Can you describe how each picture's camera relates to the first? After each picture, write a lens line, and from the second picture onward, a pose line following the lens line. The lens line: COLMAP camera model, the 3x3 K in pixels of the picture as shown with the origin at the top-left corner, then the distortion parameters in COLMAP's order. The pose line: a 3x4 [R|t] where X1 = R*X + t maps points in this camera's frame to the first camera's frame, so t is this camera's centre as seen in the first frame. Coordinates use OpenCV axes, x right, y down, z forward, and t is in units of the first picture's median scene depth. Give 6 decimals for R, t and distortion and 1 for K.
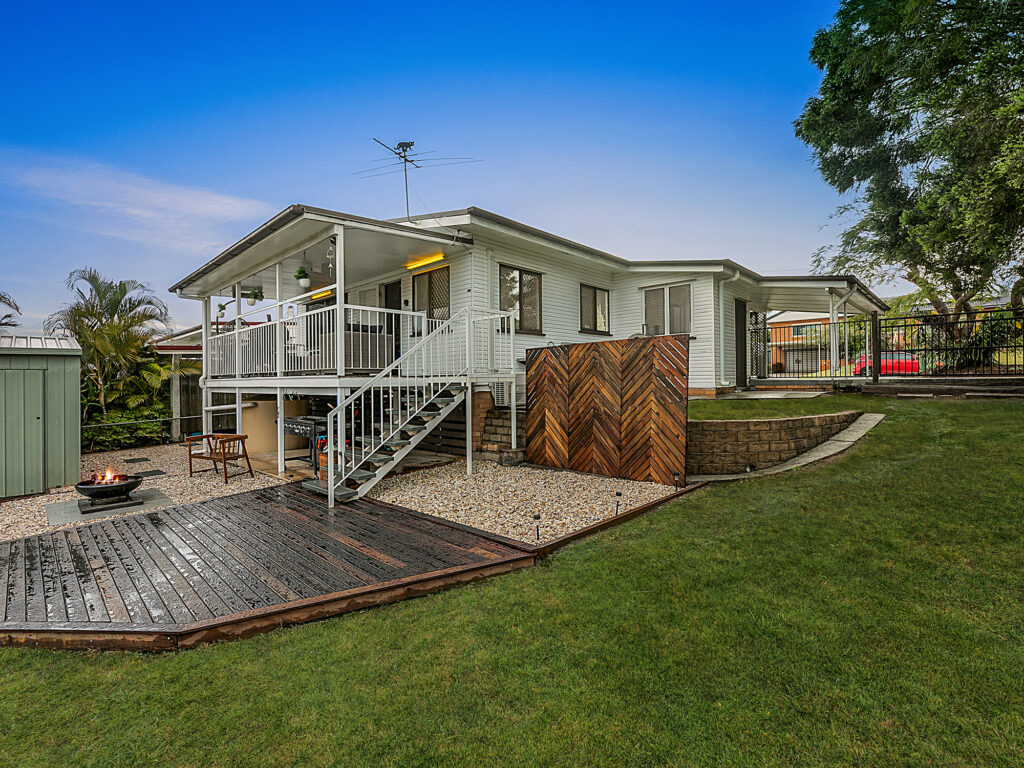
lens RADIAL K [[469.9, 0, 515.7], [0, 469.9, 385.0], [0, 0, 1]] dist [-0.013203, 0.001408]
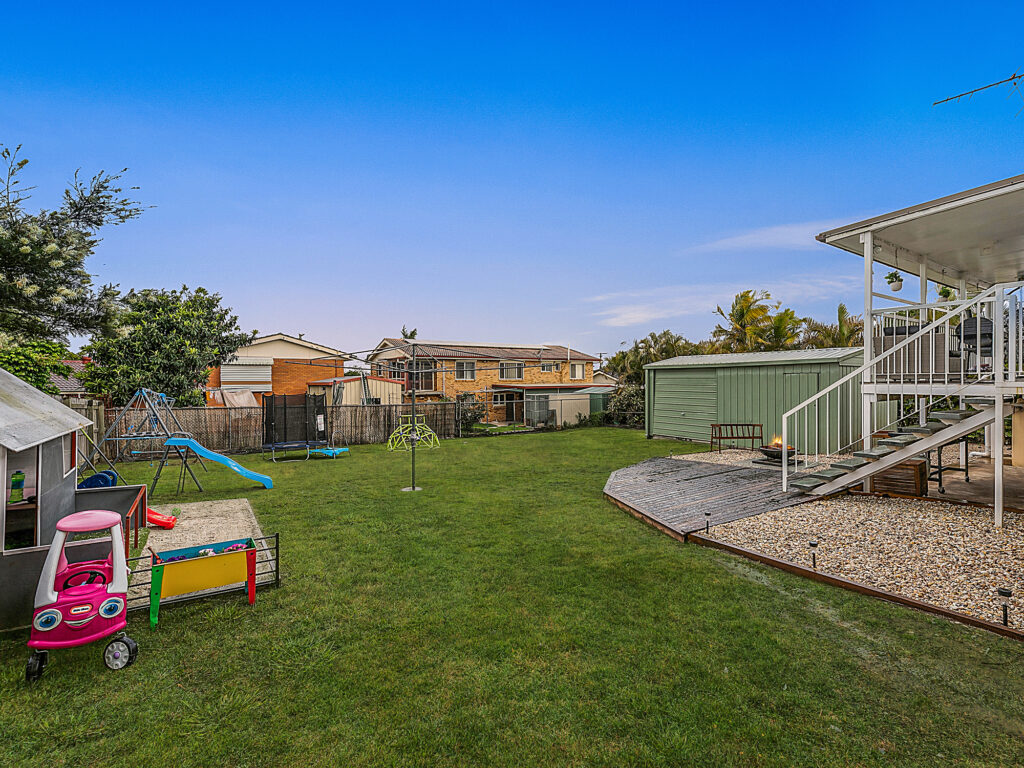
lens RADIAL K [[469.9, 0, 514.6], [0, 469.9, 381.1], [0, 0, 1]] dist [-0.013203, 0.001408]
pose [[-0.227466, 0.005687, -0.973769, 0.773962], [-0.001856, 0.999979, 0.006274, -0.026563], [0.973784, 0.003234, -0.227450, 0.492636]]
